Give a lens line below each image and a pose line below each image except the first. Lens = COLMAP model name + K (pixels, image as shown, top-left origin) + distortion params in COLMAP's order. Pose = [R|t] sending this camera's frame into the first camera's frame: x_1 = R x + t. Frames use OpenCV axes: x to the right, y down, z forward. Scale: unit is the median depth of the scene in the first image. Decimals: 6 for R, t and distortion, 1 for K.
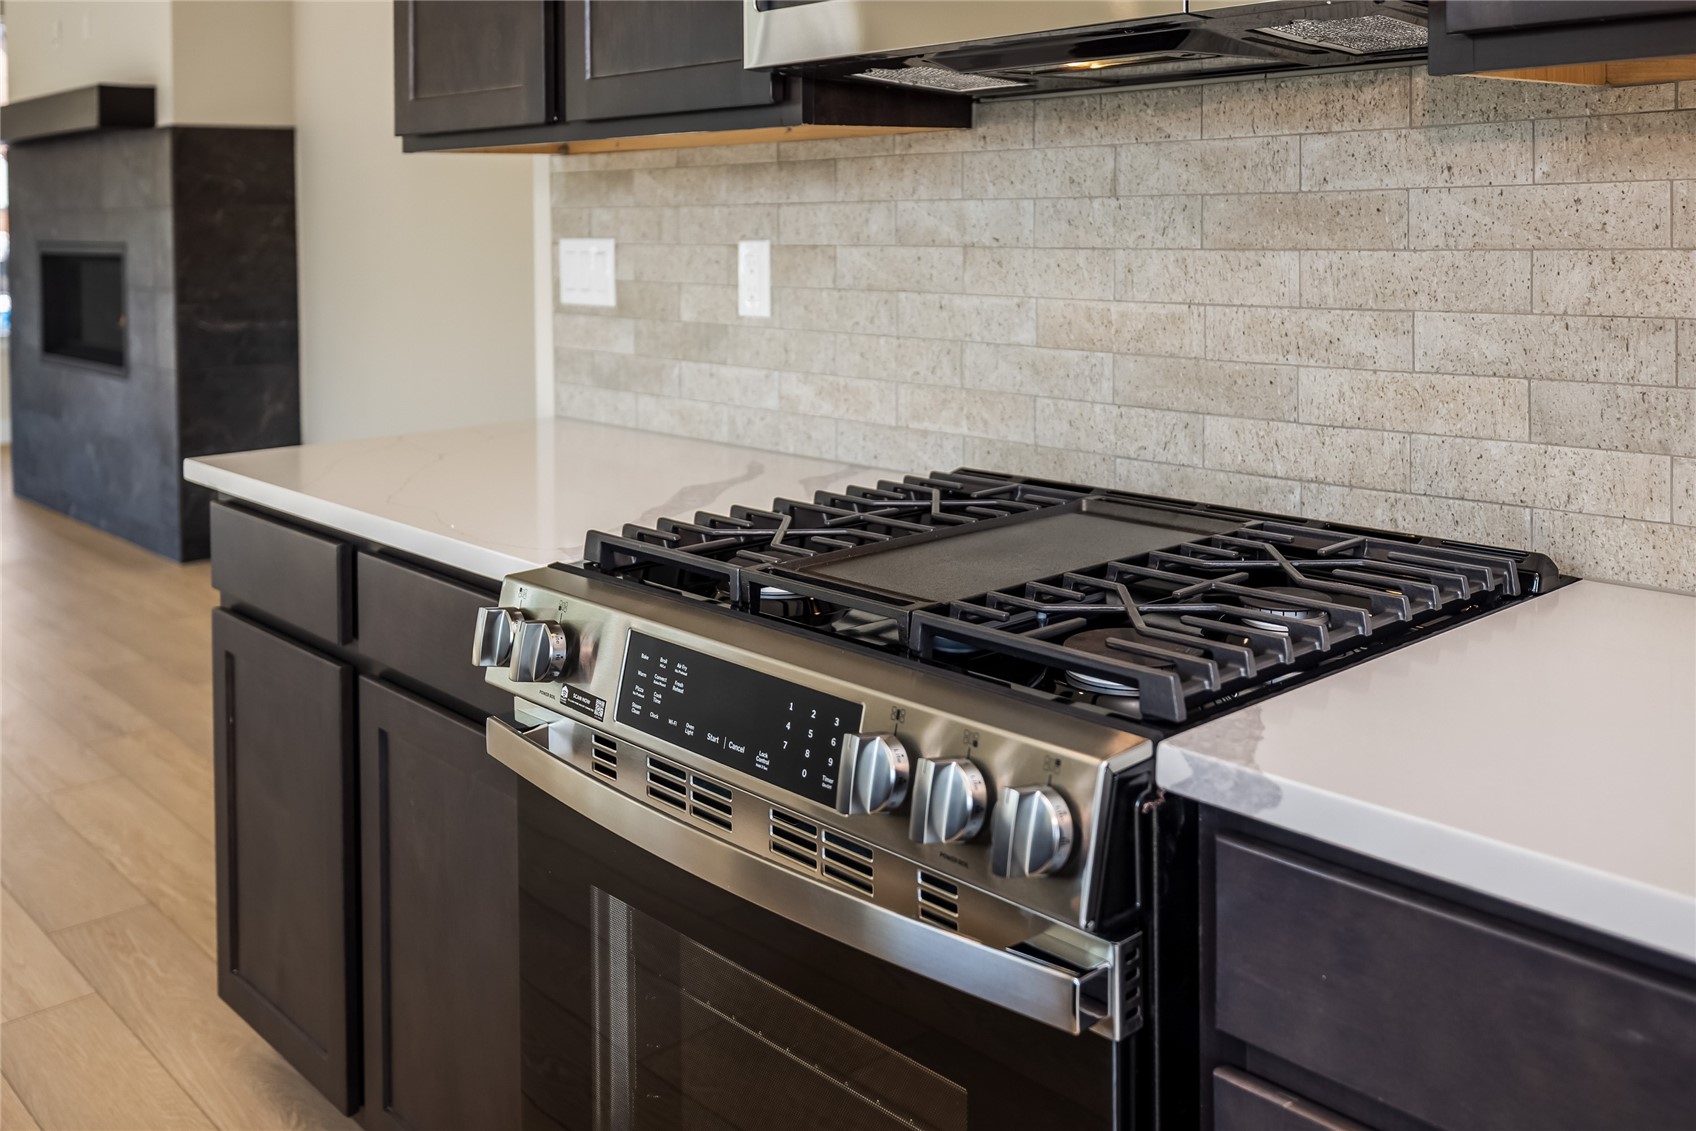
lens RADIAL K [[1609.3, 0, 875.3], [0, 1609.3, 262.7], [0, 0, 1]] dist [0.011817, 0.000000]
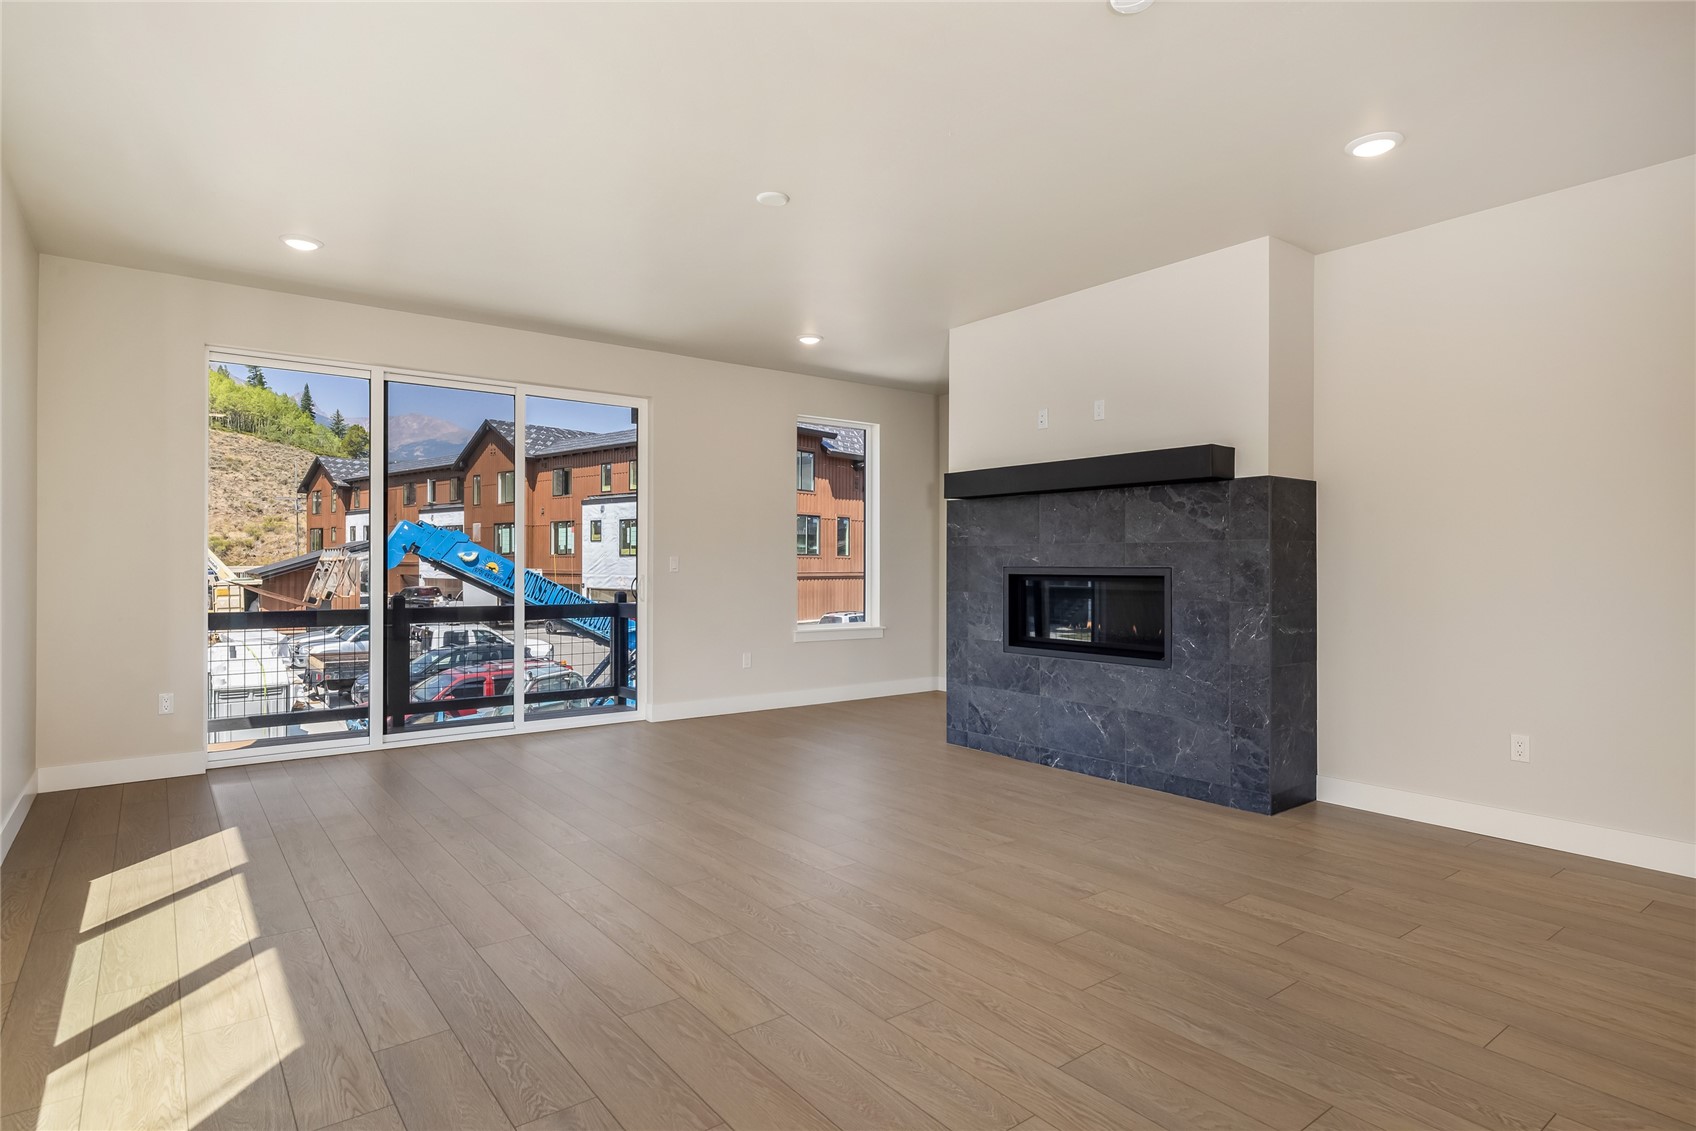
lens RADIAL K [[916.4, 0, 843.1], [0, 916.4, 559.4], [0, 0, 1]] dist [-0.000389, -0.000711]
pose [[0.995662, 0.014799, -0.091859, -2.163383], [-0.017926, 0.999284, -0.033312, 0.039555], [0.091300, 0.034815, 0.995215, 0.697492]]
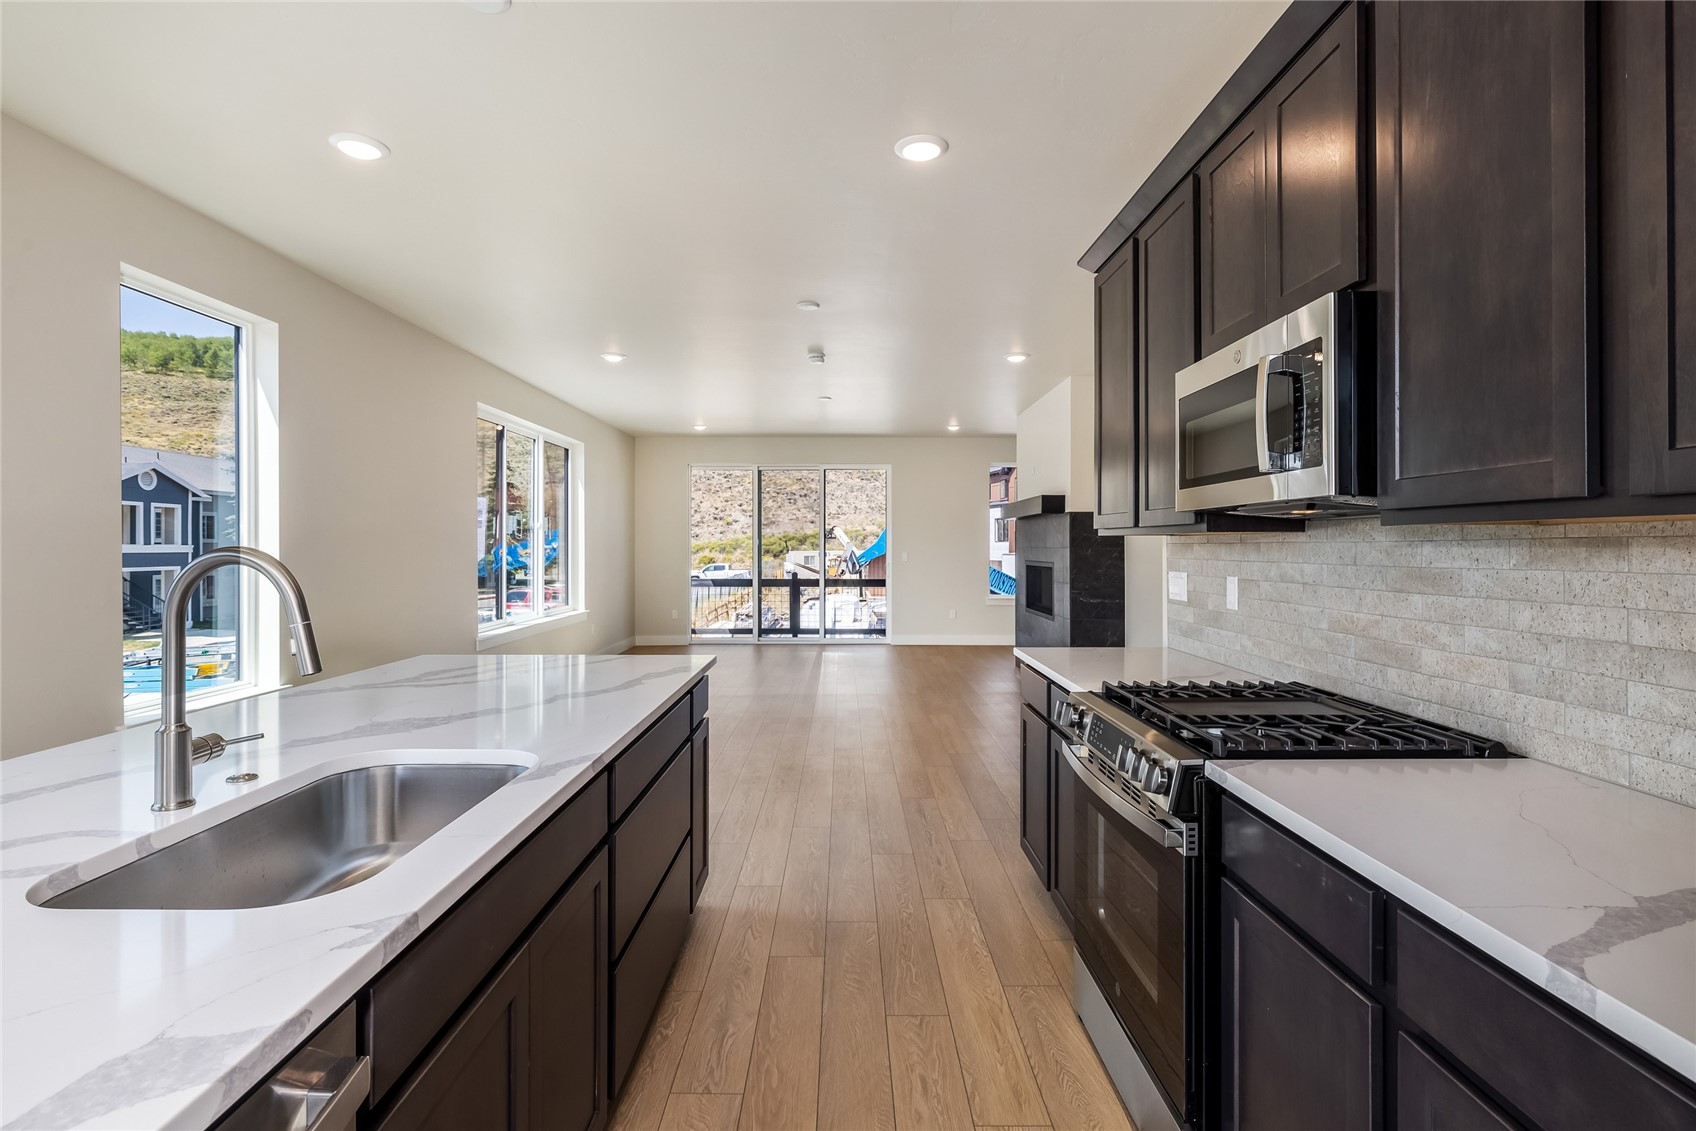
lens RADIAL K [[831.2, 0, 822.3], [0, 831.2, 533.9], [0, 0, 1]] dist [0.000192, -0.001436]
pose [[0.722886, 0.002126, -0.690964, 0.402938], [-0.029460, 0.999181, -0.027747, -0.030069], [0.690339, 0.040414, 0.722356, -0.332858]]
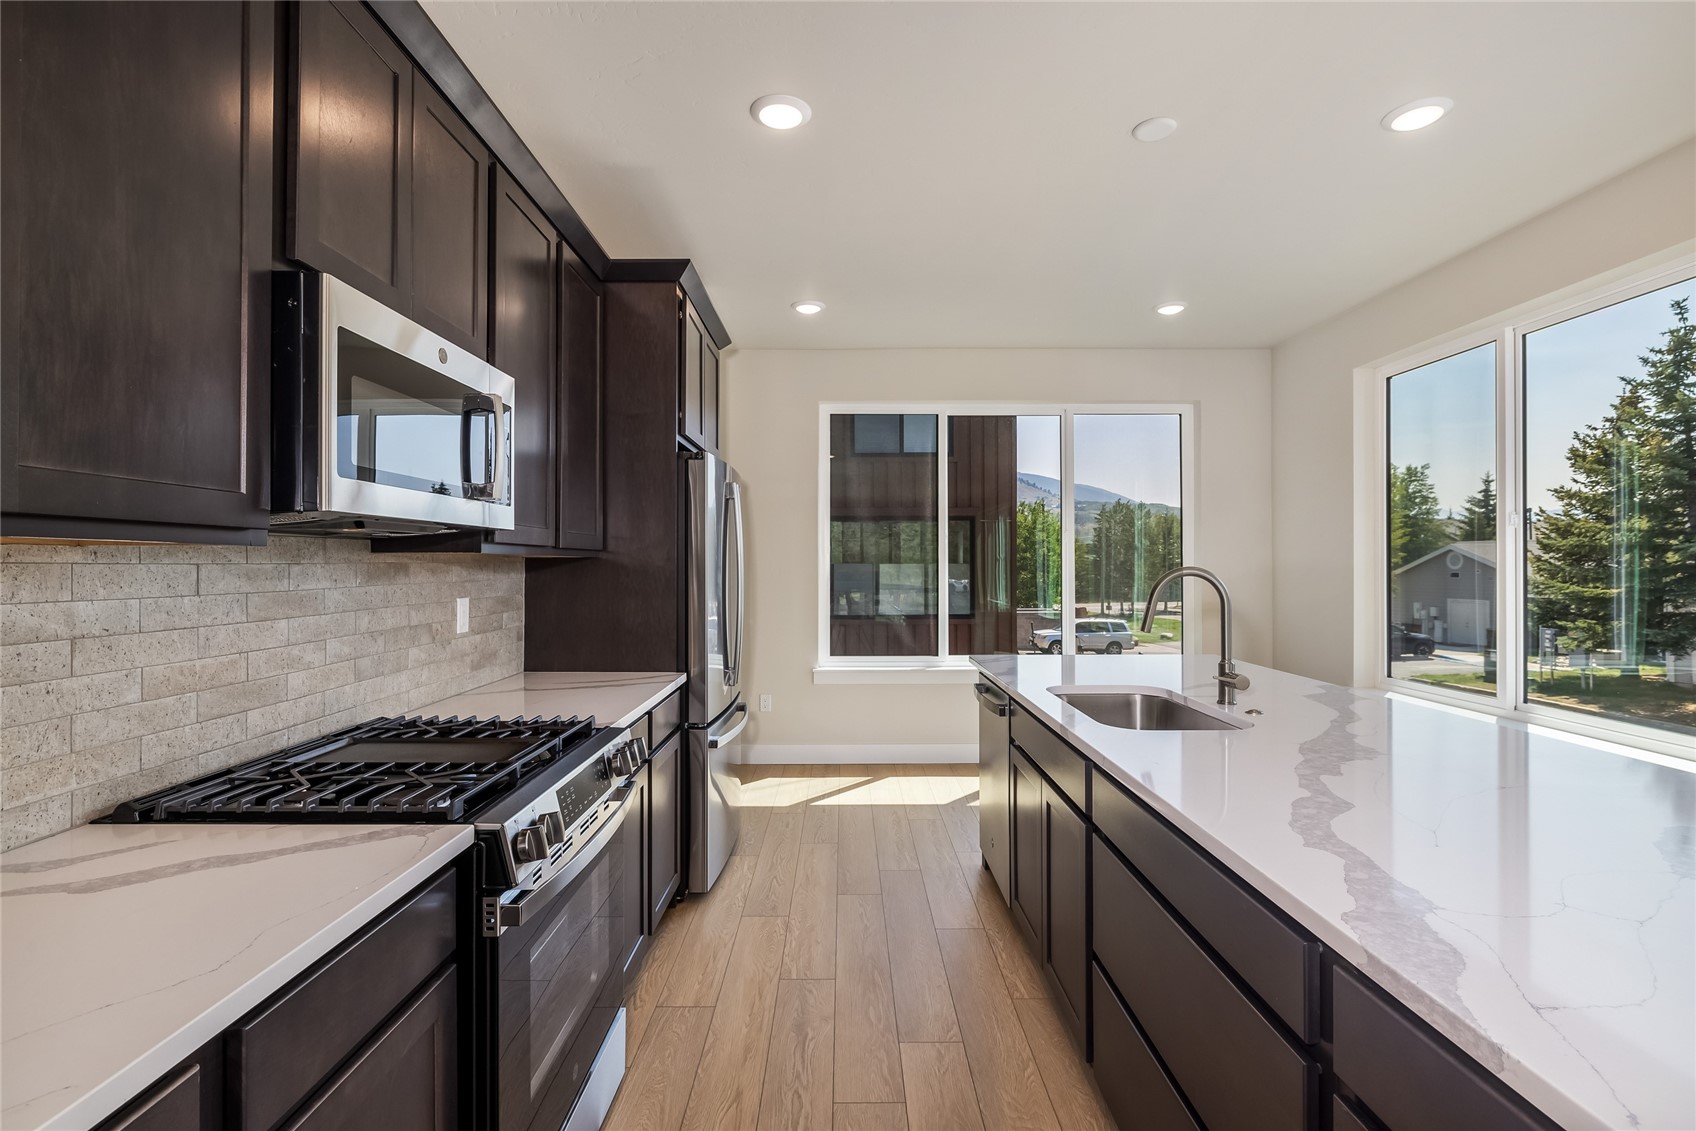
lens RADIAL K [[801.7, 0, 870.0], [0, 801.7, 552.9], [0, 0, 1]] dist [-0.008065, 0.002215]
pose [[-0.763976, 0.019980, 0.644935, -0.886100], [0.025548, 0.999673, -0.000706, -0.065213], [-0.644739, 0.015937, -0.764237, 1.161744]]
